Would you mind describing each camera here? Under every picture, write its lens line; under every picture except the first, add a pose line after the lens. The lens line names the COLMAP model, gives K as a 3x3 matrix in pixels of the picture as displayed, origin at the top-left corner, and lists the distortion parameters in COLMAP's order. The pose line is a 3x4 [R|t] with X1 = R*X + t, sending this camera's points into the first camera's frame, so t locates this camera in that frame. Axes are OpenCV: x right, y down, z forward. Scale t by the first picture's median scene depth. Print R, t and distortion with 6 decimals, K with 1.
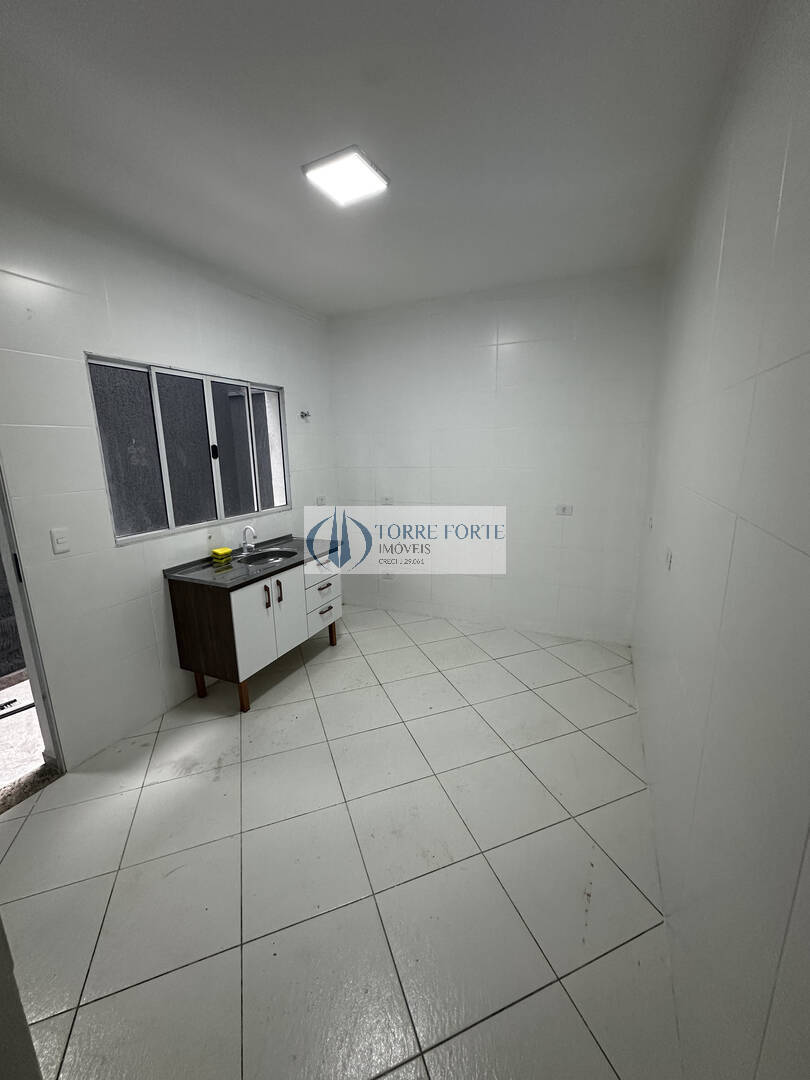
lens RADIAL K [[430.1, 0, 404.4], [0, 430.1, 540.9], [0, 0, 1]] dist [-0.003075, 0.000550]
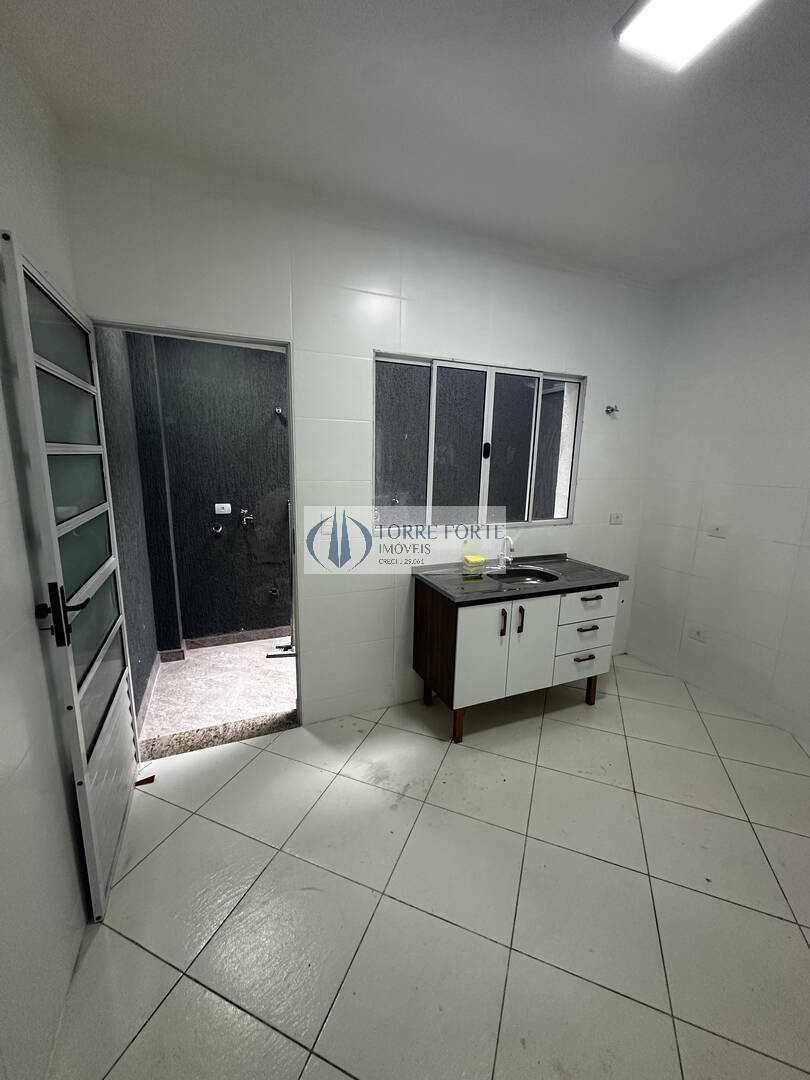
lens RADIAL K [[430.1, 0, 404.4], [0, 430.1, 540.9], [0, 0, 1]] dist [-0.003075, 0.000550]
pose [[0.739519, 0.163525, -0.652972, 0.056770], [-0.174924, 0.983403, 0.048166, -0.032211], [0.650011, 0.078600, 0.755849, 0.213190]]
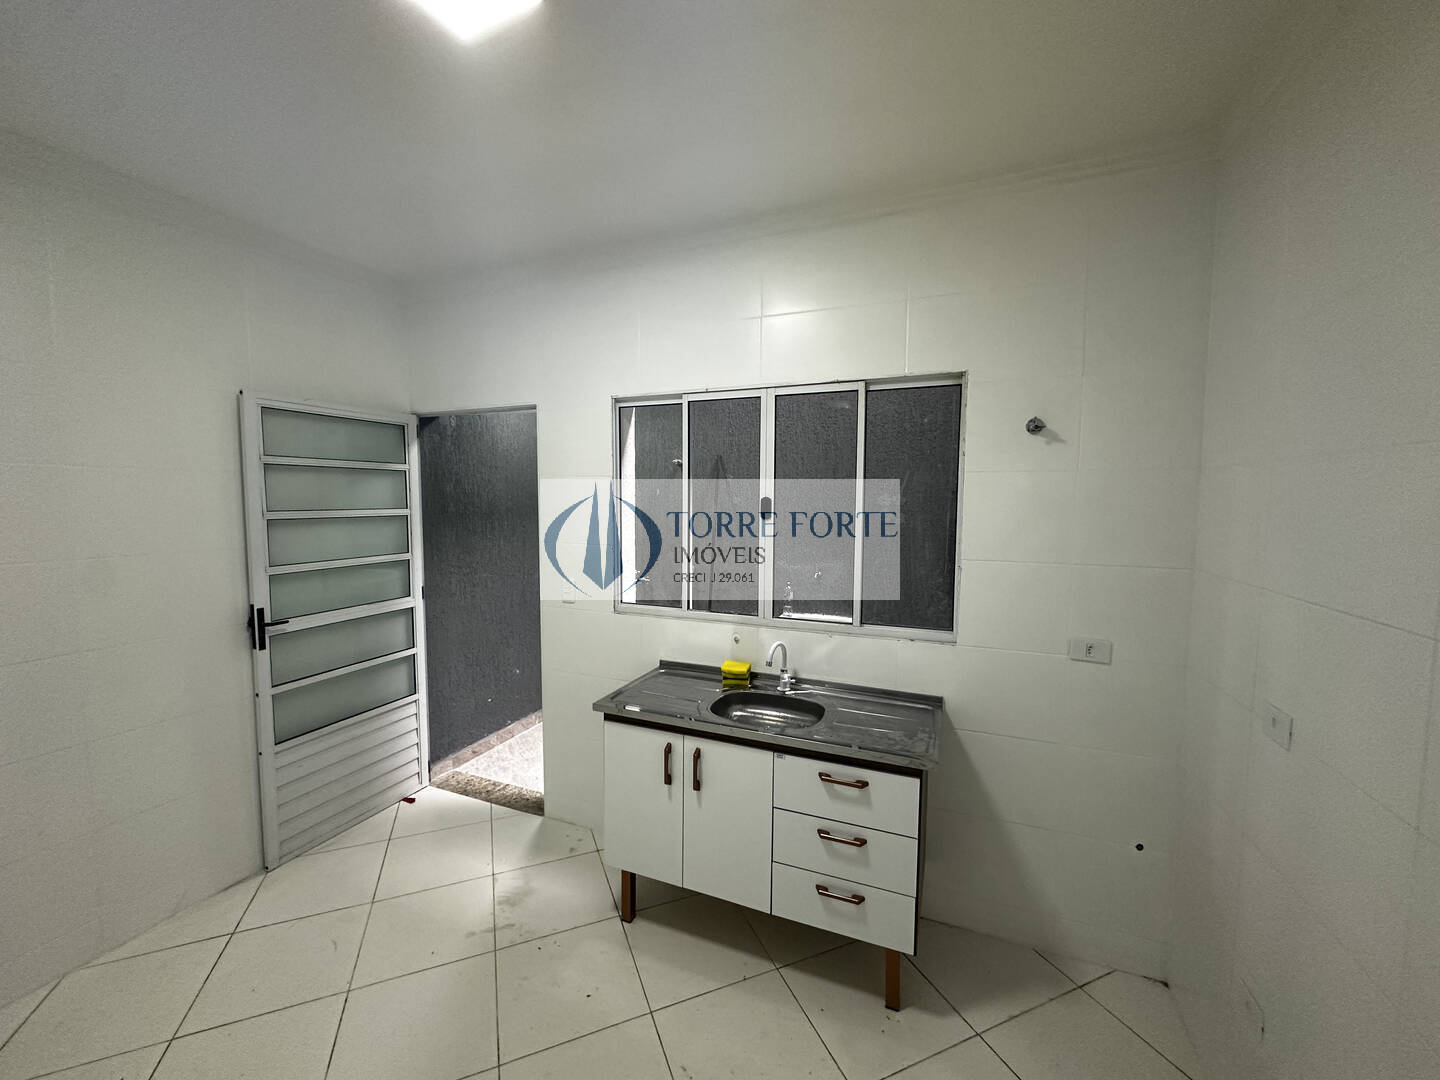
lens RADIAL K [[573.5, 0, 719.9], [0, 573.5, 541.6], [0, 0, 1]] dist [-0.003075, 0.000550]
pose [[0.034799, 0.097773, -0.994600, 0.376339], [-0.216269, 0.972358, 0.088020, -0.220541], [0.975713, 0.212038, 0.054983, 0.906576]]
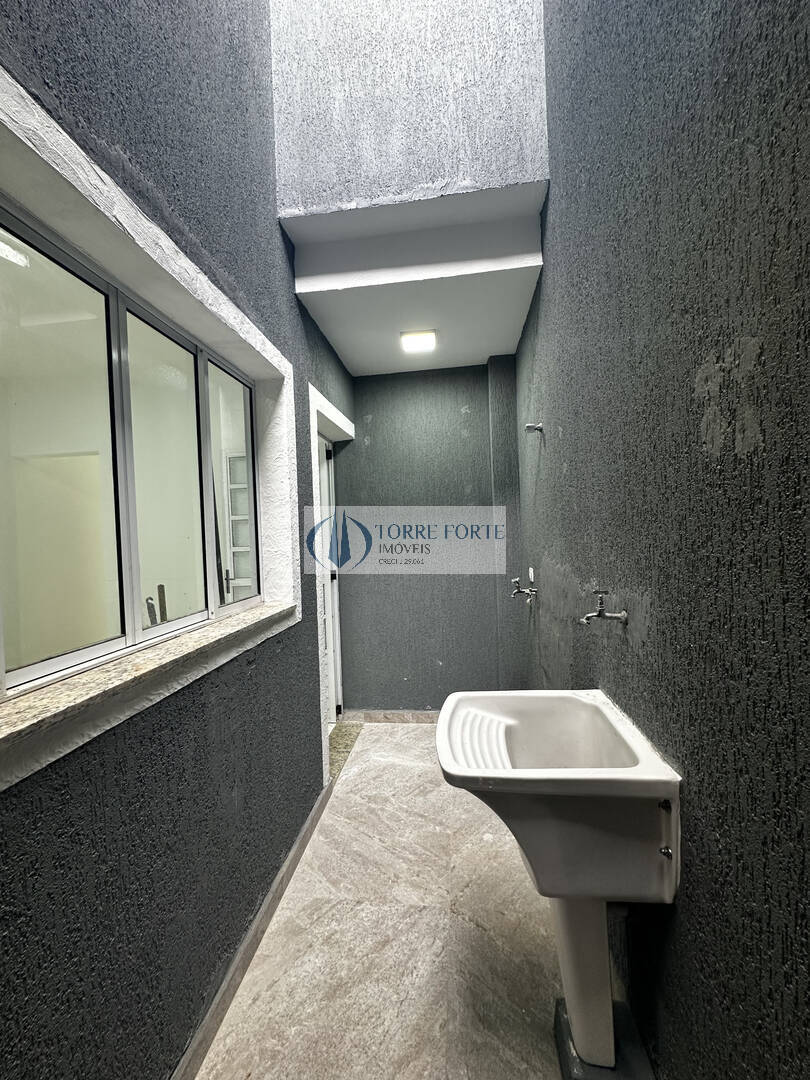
lens RADIAL K [[430.1, 0, 404.4], [0, 430.1, 540.9], [0, 0, 1]] dist [-0.003075, 0.000550]
pose [[-0.952864, 0.058876, -0.297630, -0.580145], [-0.008839, 0.975187, 0.221208, -0.233497], [0.303268, 0.213412, -0.928700, 1.488624]]
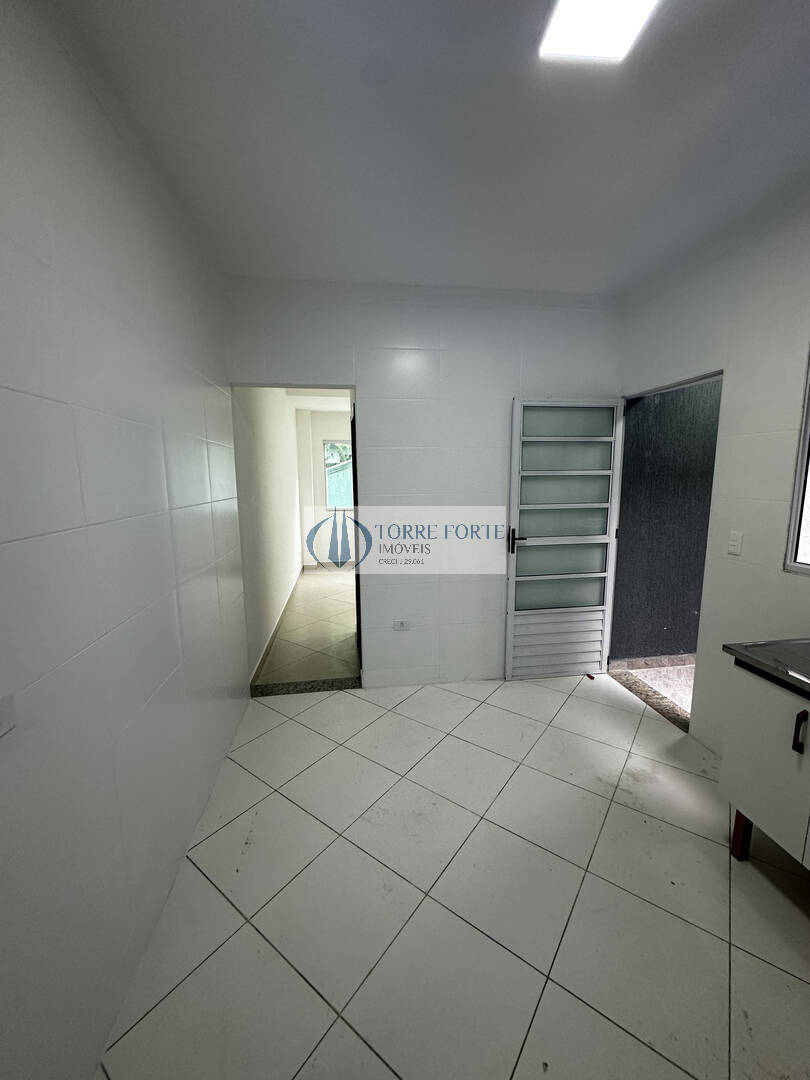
lens RADIAL K [[430.1, 0, 404.4], [0, 430.1, 540.9], [0, 0, 1]] dist [-0.003075, 0.000550]
pose [[-0.842346, 0.109349, -0.527727, 0.320929], [-0.087060, 0.938731, 0.333475, -0.209448], [0.531858, 0.326845, -0.781216, 1.013481]]
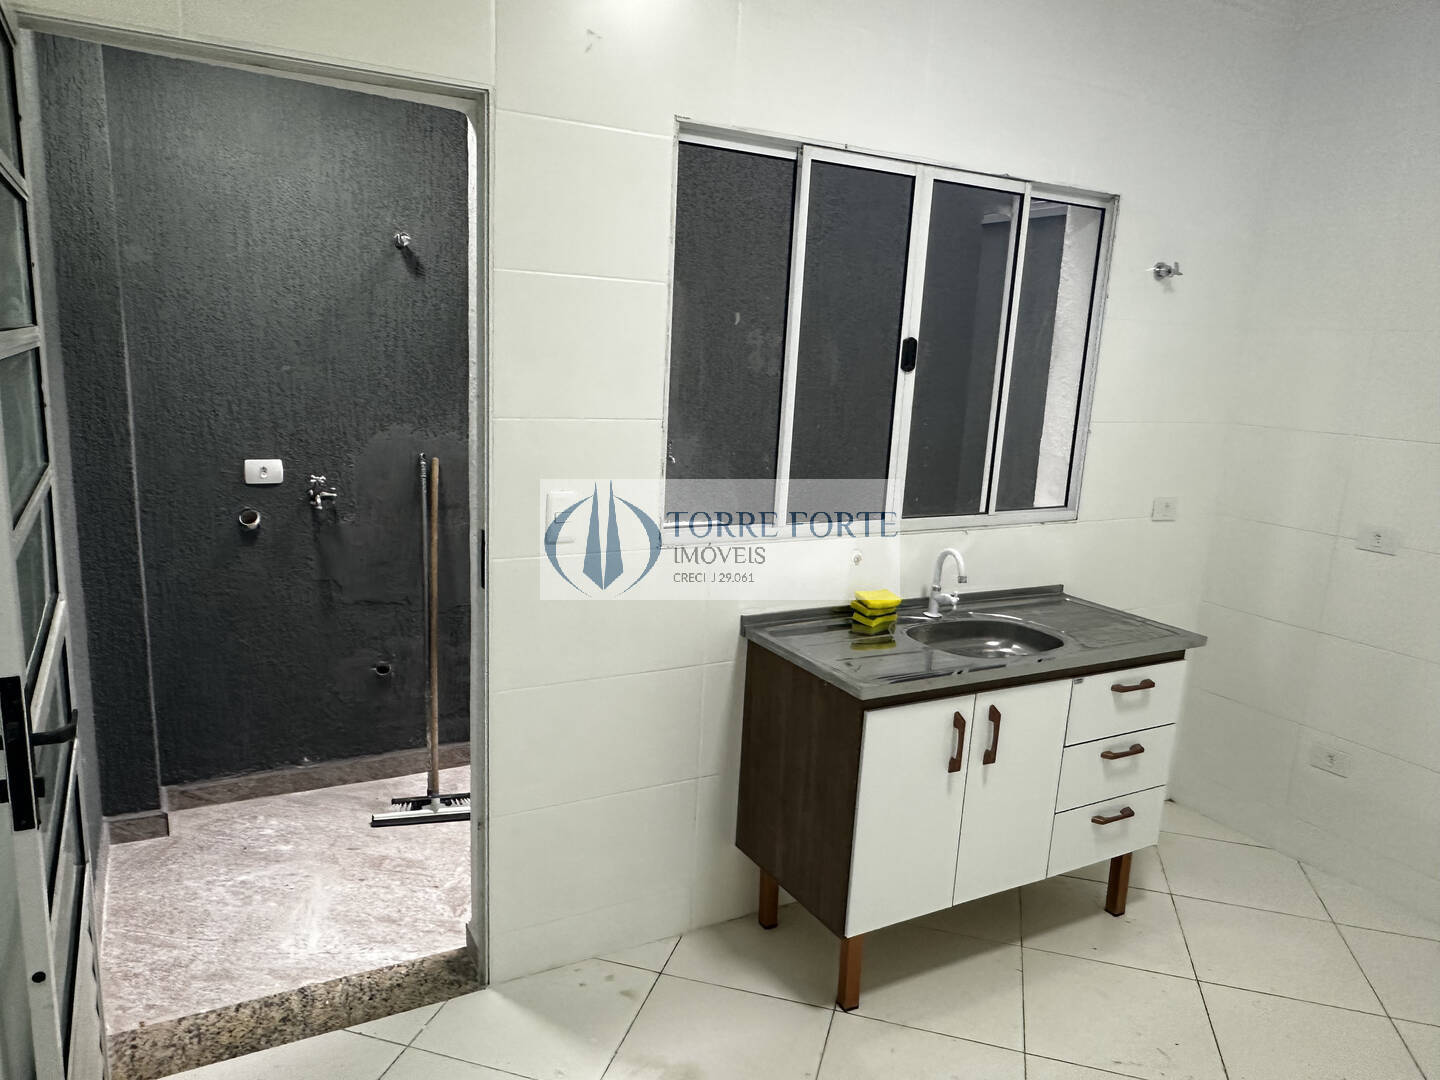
lens RADIAL K [[996.6, 0, 718.2], [0, 996.6, 559.0], [0, 0, 1]] dist [-0.004115, -0.002154]
pose [[0.804621, 0.183193, -0.564823, -0.021187], [-0.188772, 0.980788, 0.049190, -0.030909], [0.562983, 0.067043, 0.823745, 0.139559]]
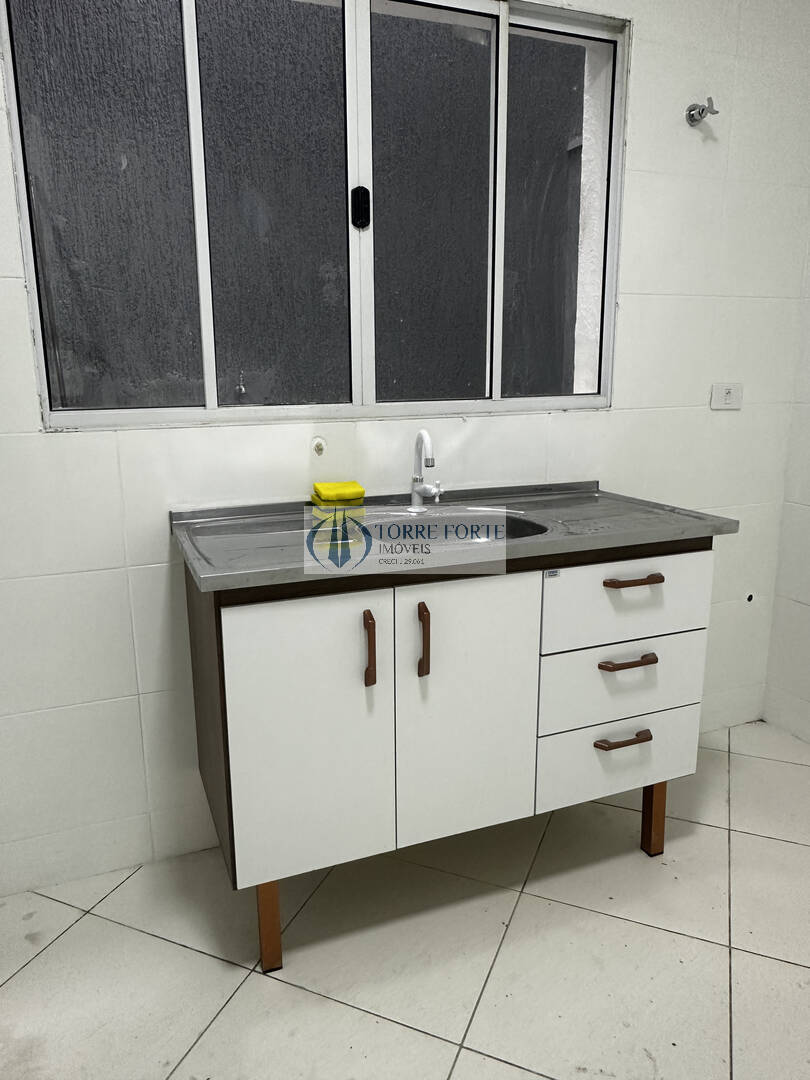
lens RADIAL K [[747.5, 0, 391.8], [0, 747.5, 536.4], [0, 0, 1]] dist [-0.004115, -0.002154]
pose [[0.717690, 0.158032, -0.678194, 0.034417], [-0.147176, 0.986332, 0.074086, 0.009269], [0.680632, 0.046643, 0.731139, 0.585918]]
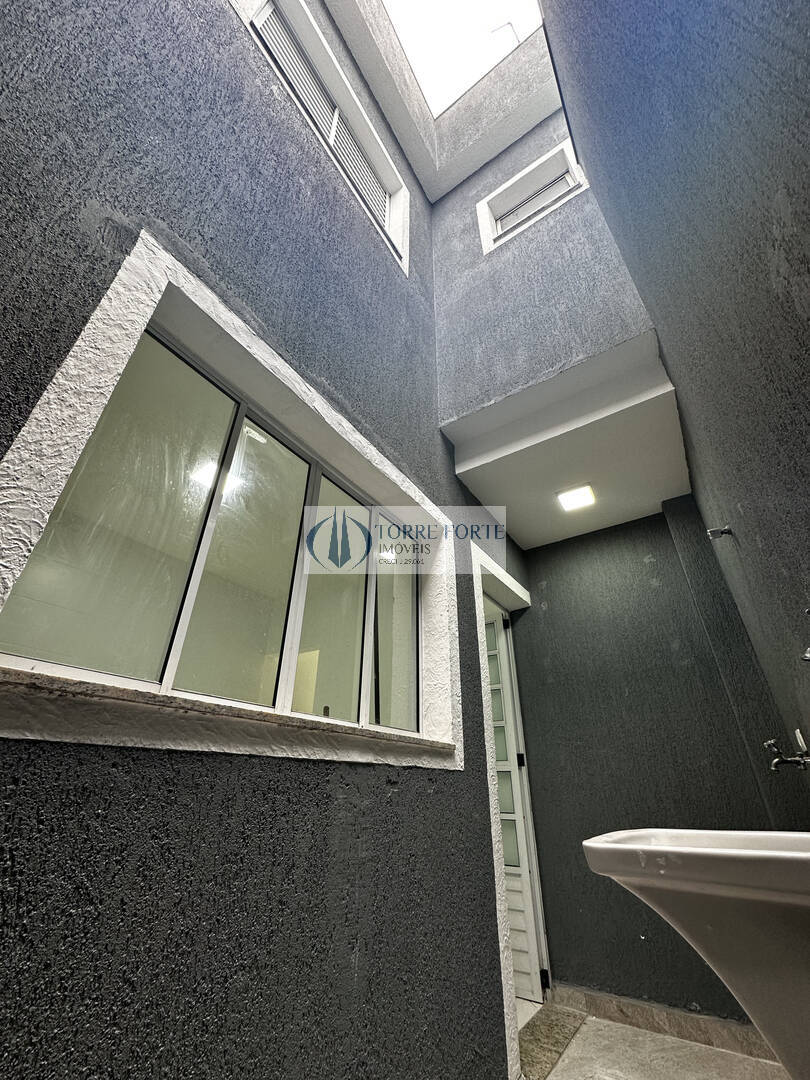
lens RADIAL K [[430.1, 0, 404.4], [0, 430.1, 540.9], [0, 0, 1]] dist [-0.003075, 0.000550]
pose [[-0.986834, 0.087465, 0.136042, -0.648367], [0.041378, 0.949693, -0.310436, -0.076028], [-0.156351, -0.300720, -0.940809, 1.492564]]
